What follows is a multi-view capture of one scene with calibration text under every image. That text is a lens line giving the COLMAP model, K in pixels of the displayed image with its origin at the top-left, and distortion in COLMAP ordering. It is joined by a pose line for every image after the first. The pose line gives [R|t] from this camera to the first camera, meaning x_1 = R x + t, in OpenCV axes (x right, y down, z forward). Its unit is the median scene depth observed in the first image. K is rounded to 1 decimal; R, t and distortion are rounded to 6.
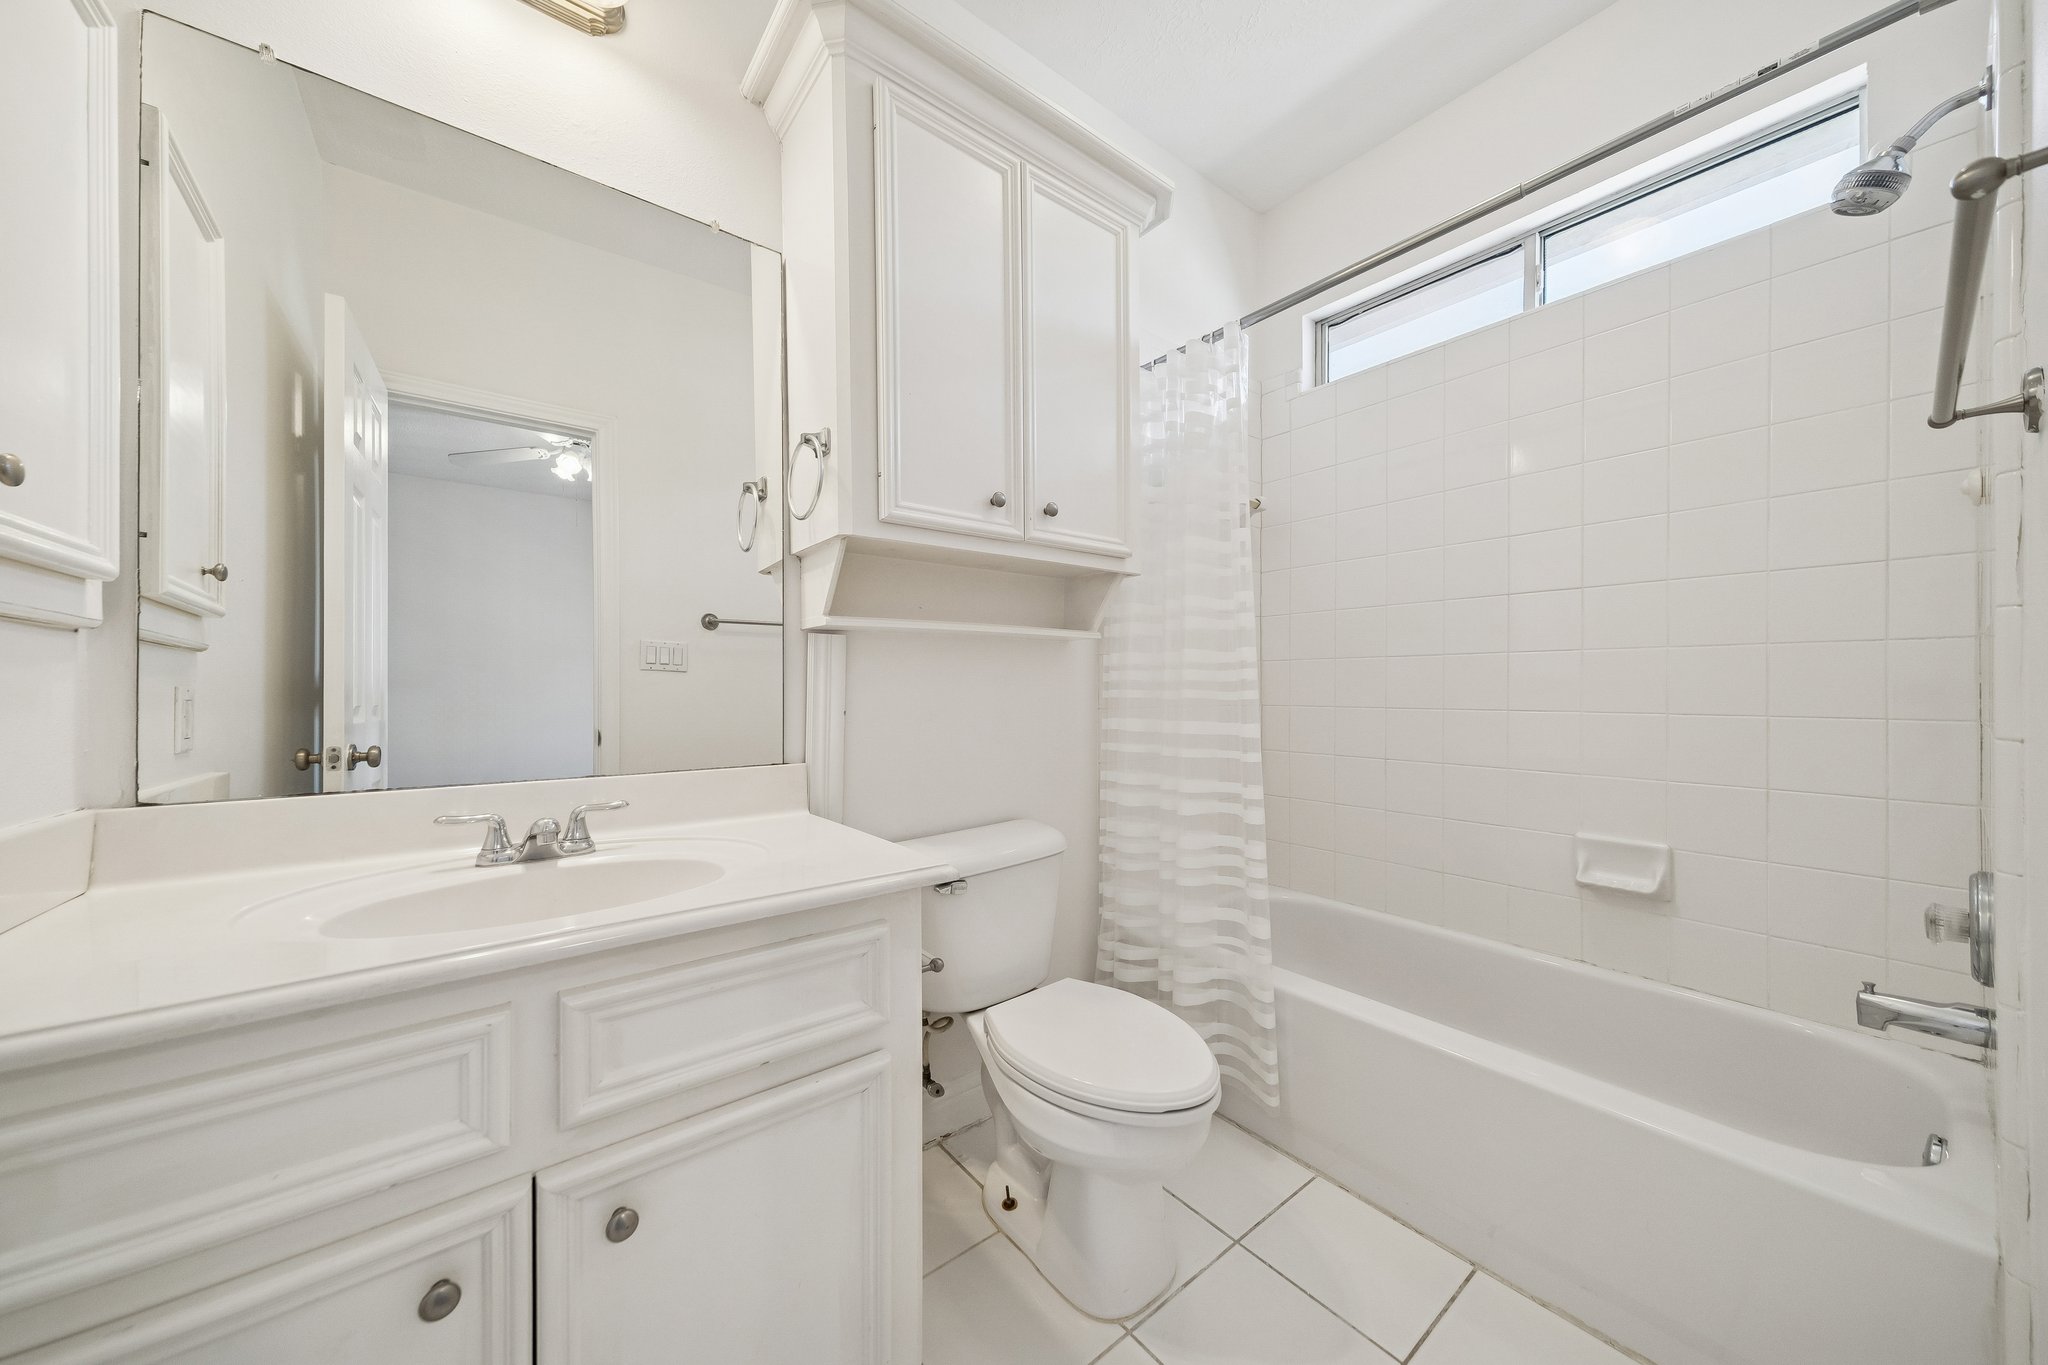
lens RADIAL K [[706.7, 0, 1028.0], [0, 706.7, 680.7], [0, 0, 1]] dist [0.000803, -0.000007]
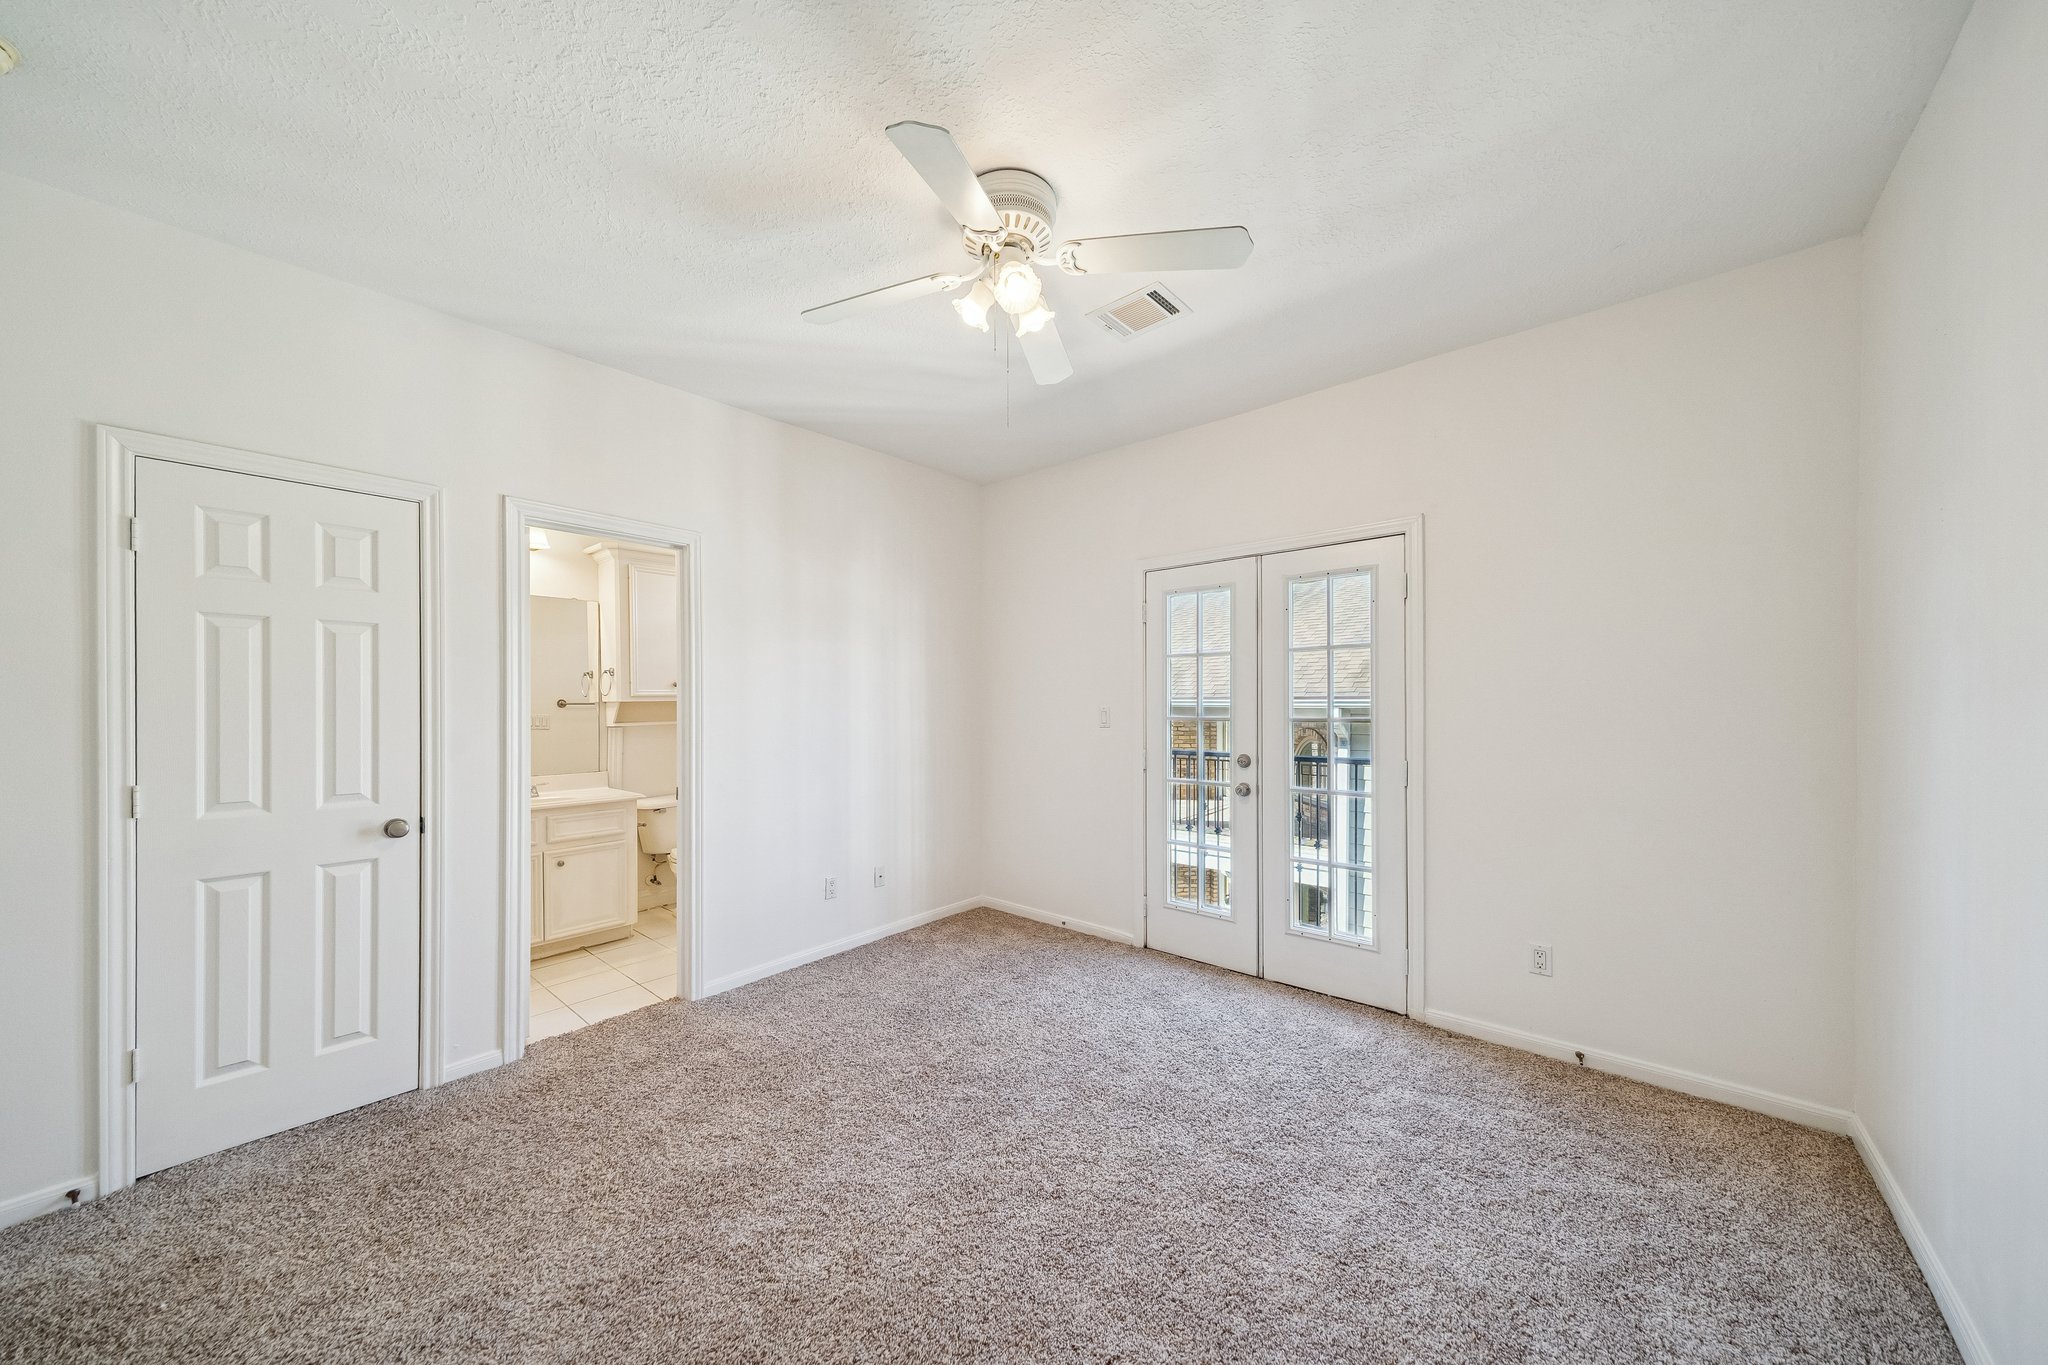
lens RADIAL K [[706.7, 0, 1021.7], [0, 706.7, 694.9], [0, 0, 1]] dist [0.000803, -0.000007]
pose [[0.981978, -0.001865, 0.188985, 0.919767], [0.001936, 0.999998, -0.000190, -0.221708], [-0.188984, 0.000552, 0.981980, -2.478451]]
